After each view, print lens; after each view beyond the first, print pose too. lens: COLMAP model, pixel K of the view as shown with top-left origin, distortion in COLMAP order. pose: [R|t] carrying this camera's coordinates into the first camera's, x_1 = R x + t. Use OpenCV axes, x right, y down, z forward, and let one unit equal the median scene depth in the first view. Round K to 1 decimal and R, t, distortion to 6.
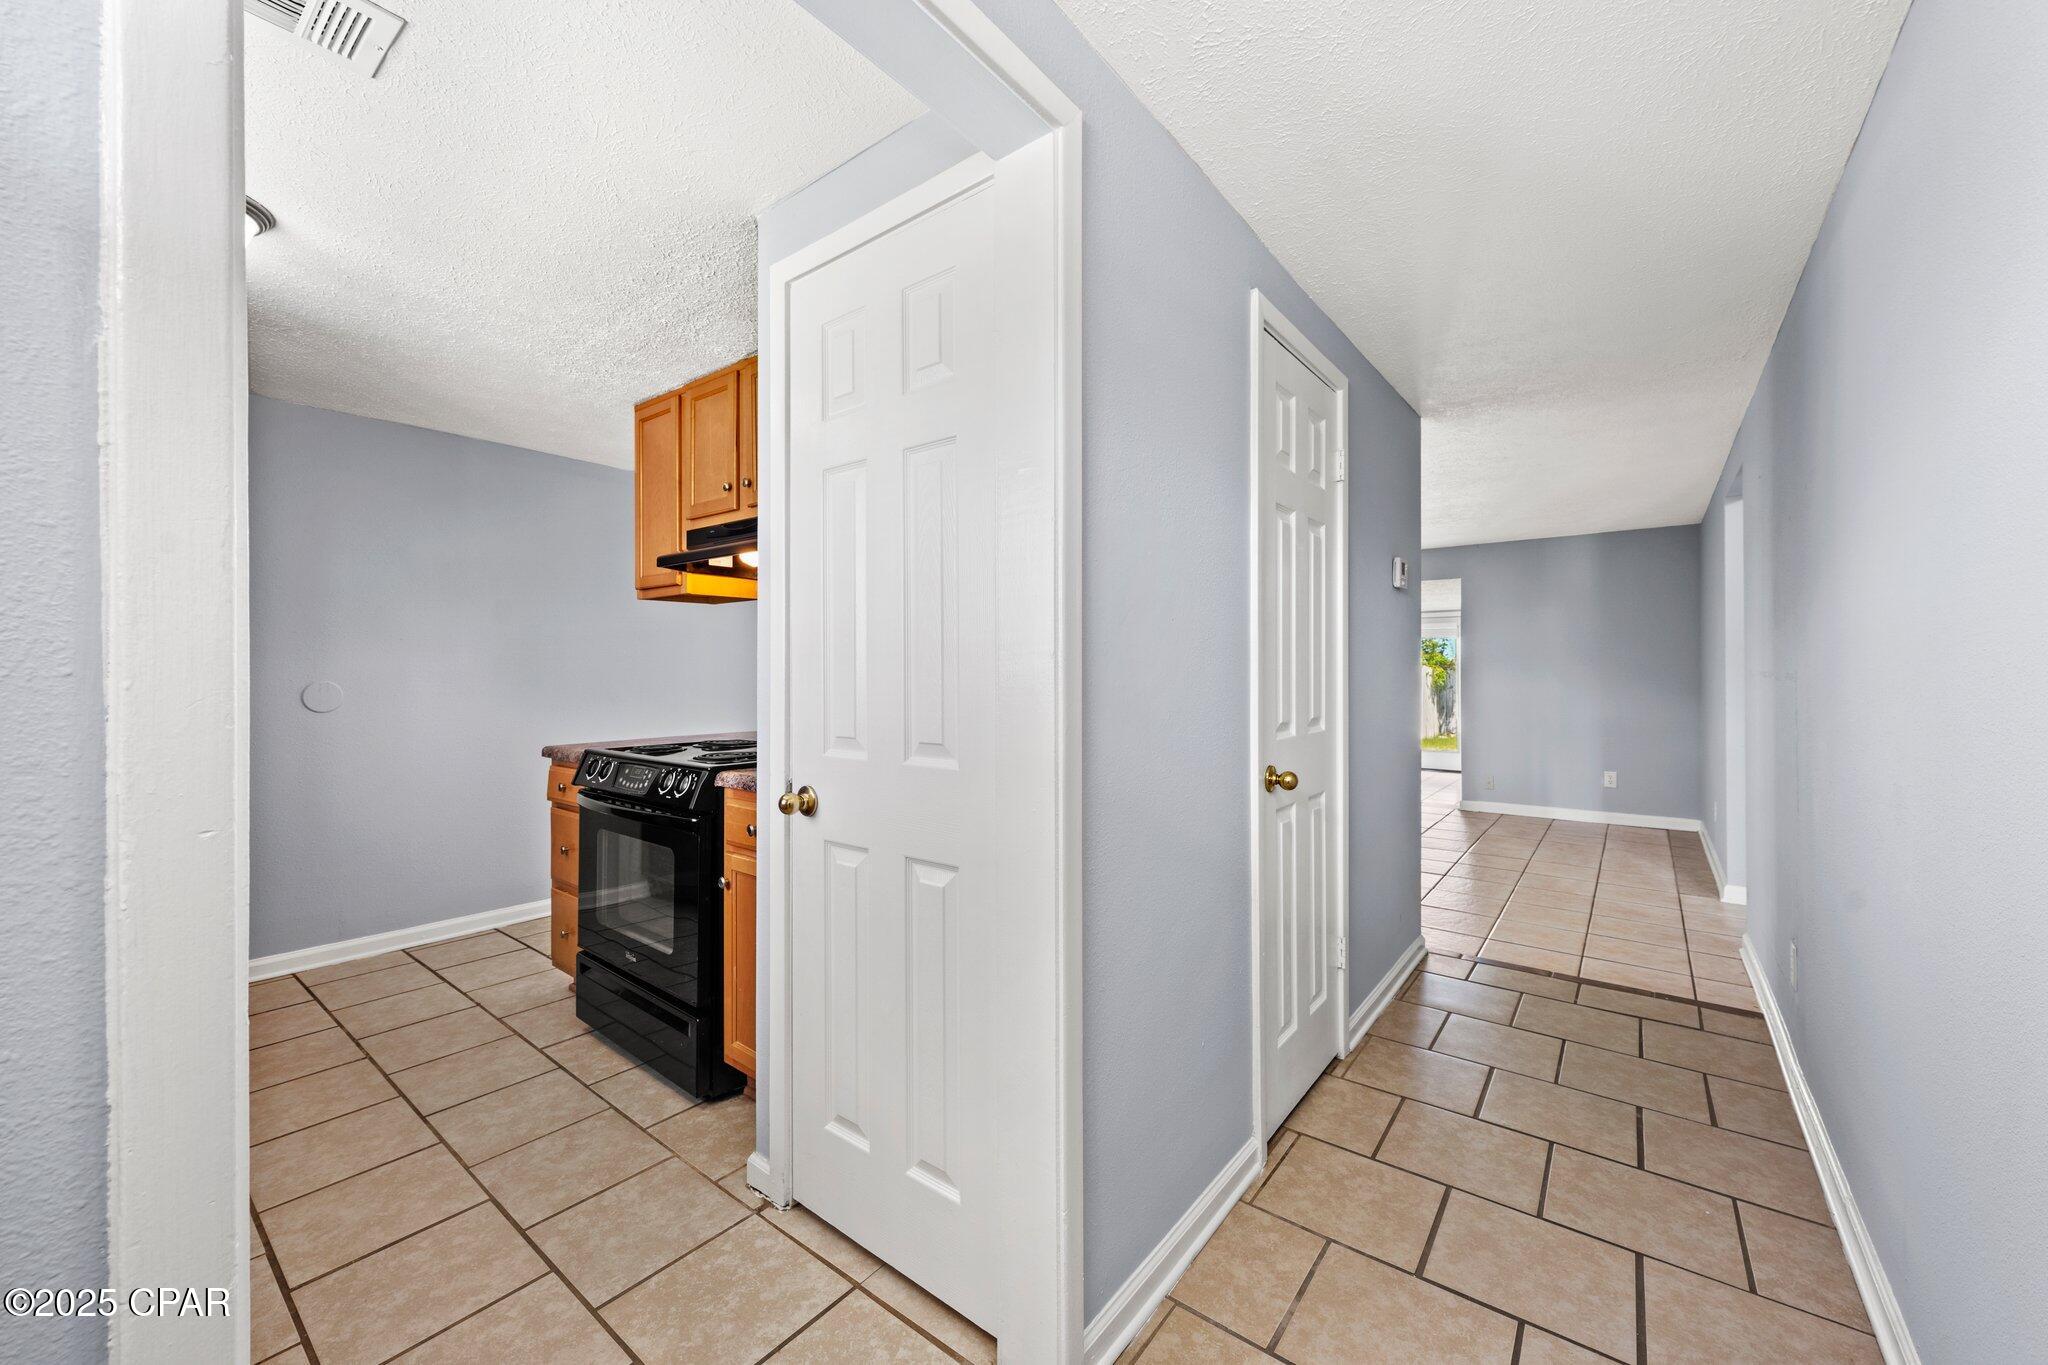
lens RADIAL K [[786.4, 0, 1026.1], [0, 786.4, 672.9], [0, 0, 1]] dist [-0.000460, -0.000077]
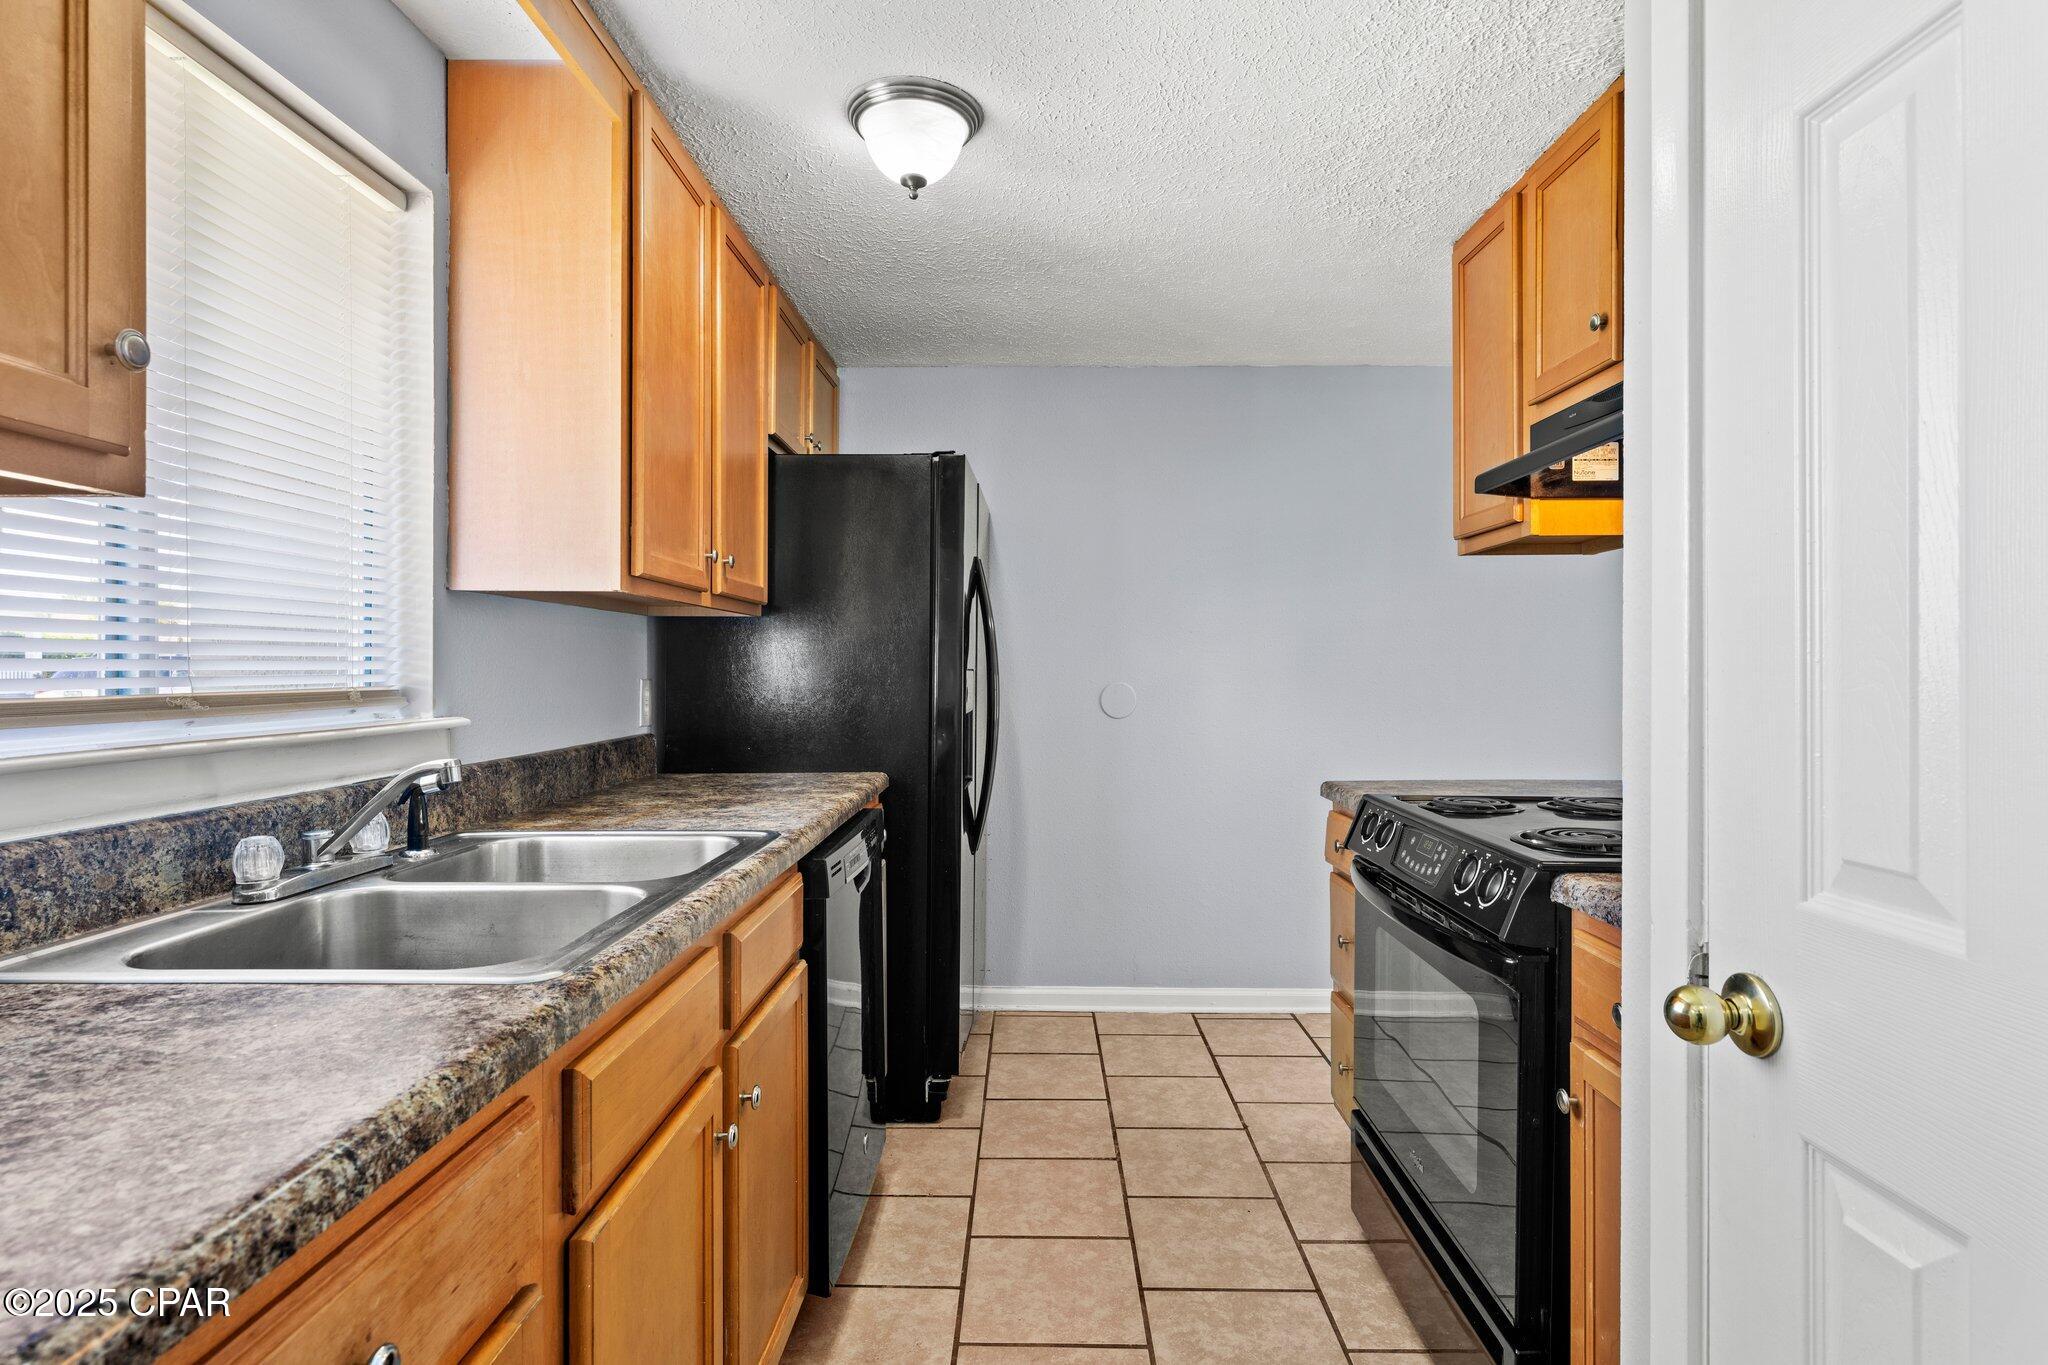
lens RADIAL K [[1042.6, 0, 1025.9], [0, 1042.6, 669.5], [0, 0, 1]] dist [-0.002230, -0.001244]
pose [[0.610781, 0.000678, -0.791800, -0.066466], [-0.002243, 0.999997, -0.000874, -0.002369], [0.791797, 0.002310, 0.610780, 0.293052]]
